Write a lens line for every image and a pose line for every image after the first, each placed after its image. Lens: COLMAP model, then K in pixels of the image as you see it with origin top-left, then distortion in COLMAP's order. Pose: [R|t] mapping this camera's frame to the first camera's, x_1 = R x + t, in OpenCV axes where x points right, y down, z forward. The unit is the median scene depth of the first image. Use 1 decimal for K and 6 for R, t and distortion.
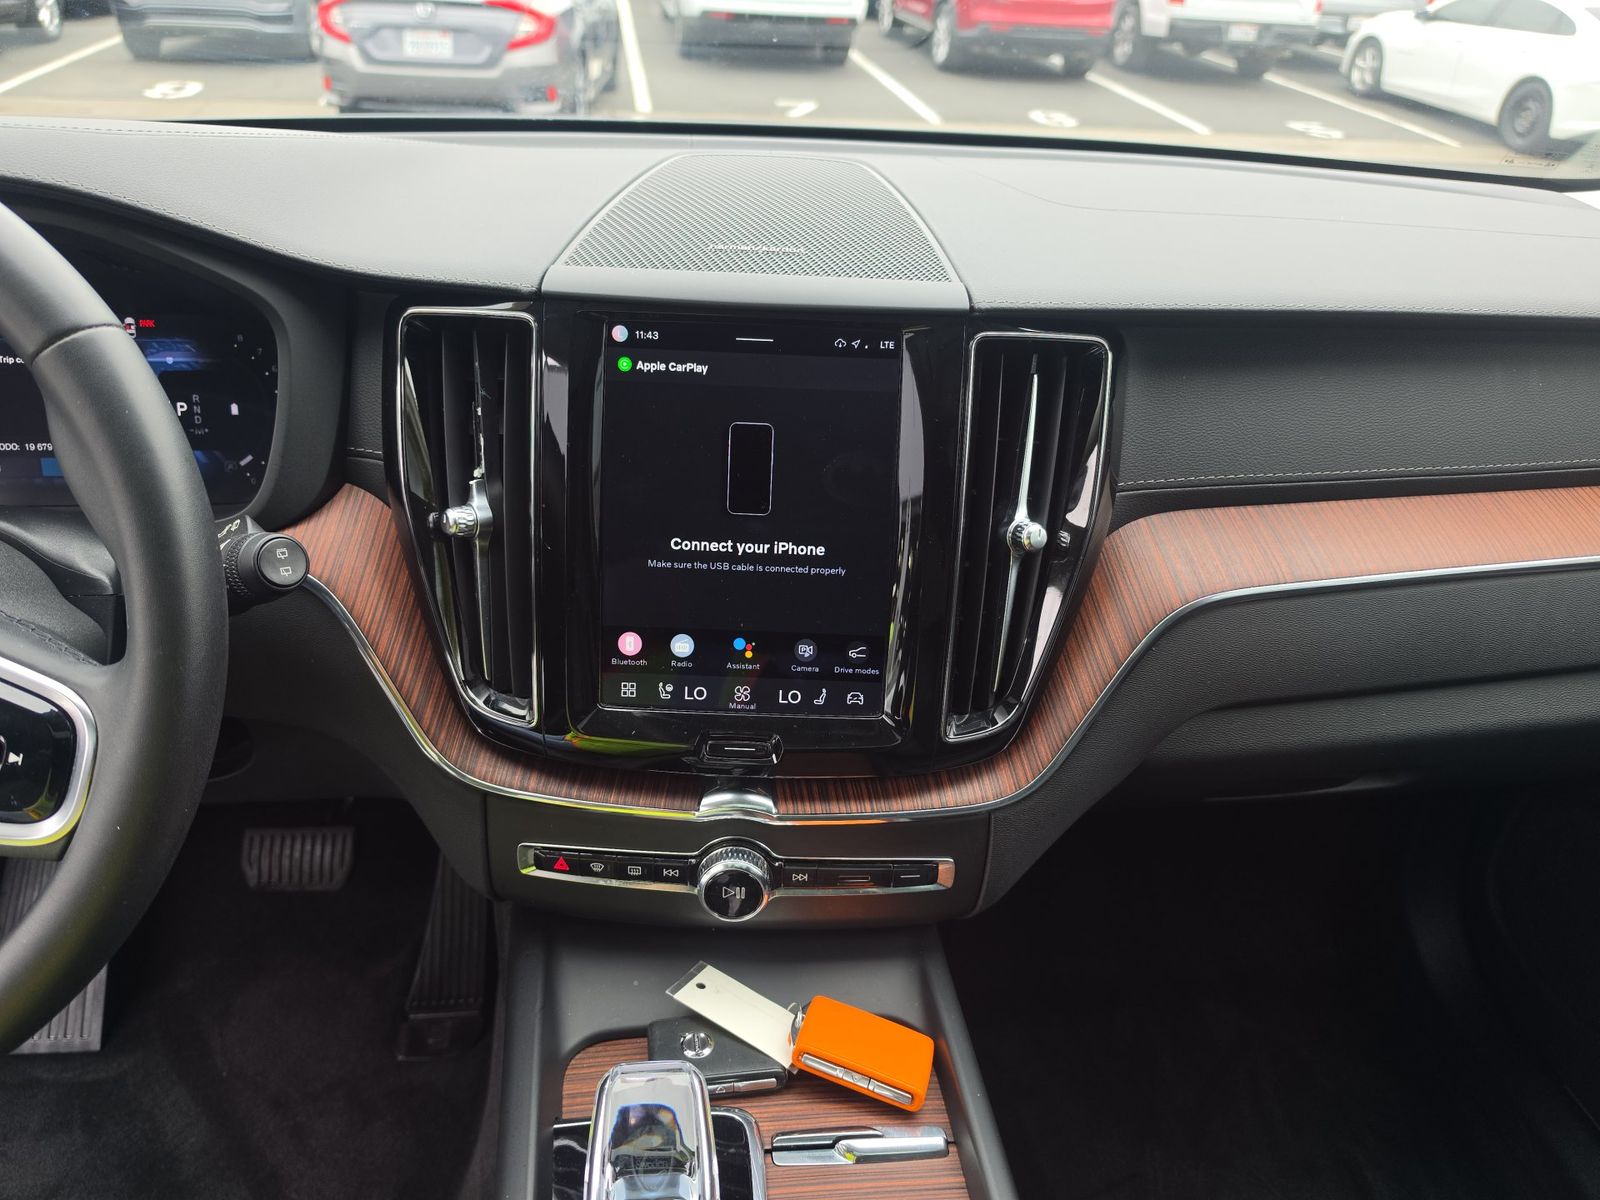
lens RADIAL K [[1138.4, 0, 800.0], [0, 1138.4, 600.0], [0, 0, 1]] dist [0.106998, -0.147577]
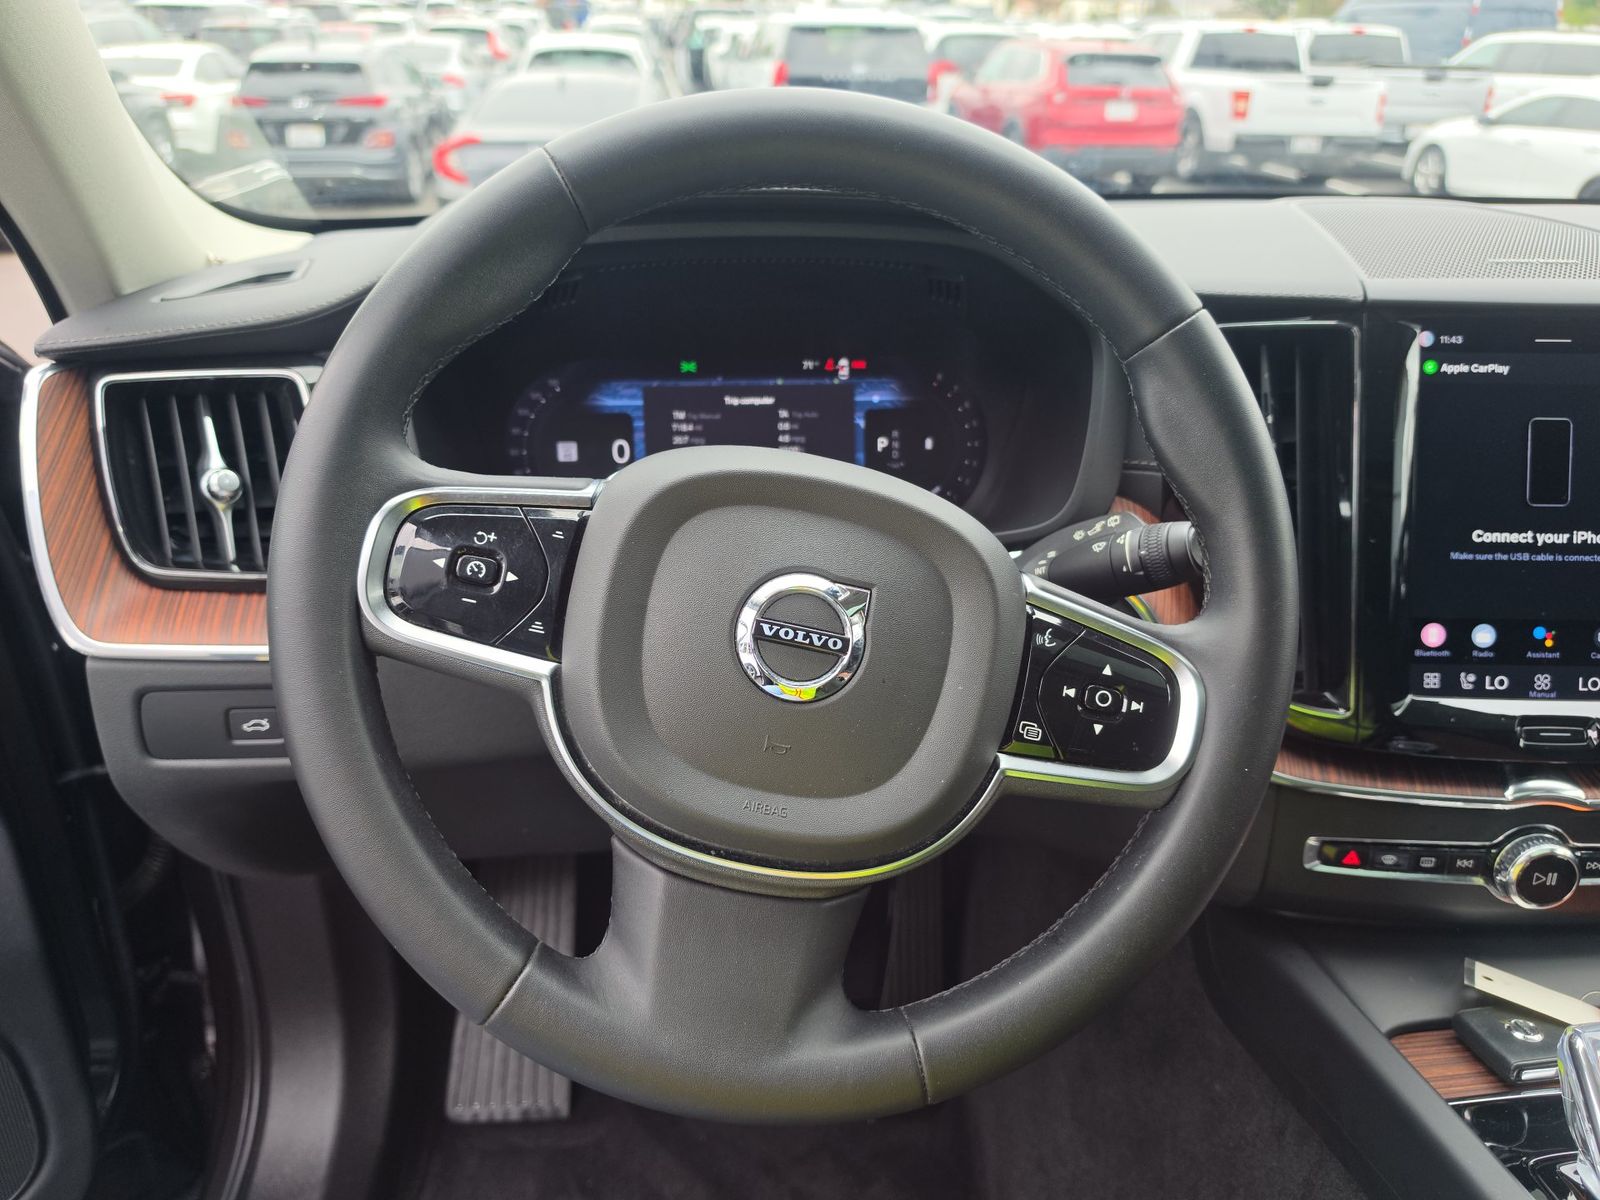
lens RADIAL K [[1186.0, 0, 800.0], [0, 1186.0, 600.0], [0, 0, 1]] dist [-0.080824, 0.050960]
pose [[0.997369, -0.026181, -0.067605, -0.645218], [0.019366, 0.994843, -0.099557, 0.099985], [0.069862, 0.097986, 0.992733, -0.080145]]
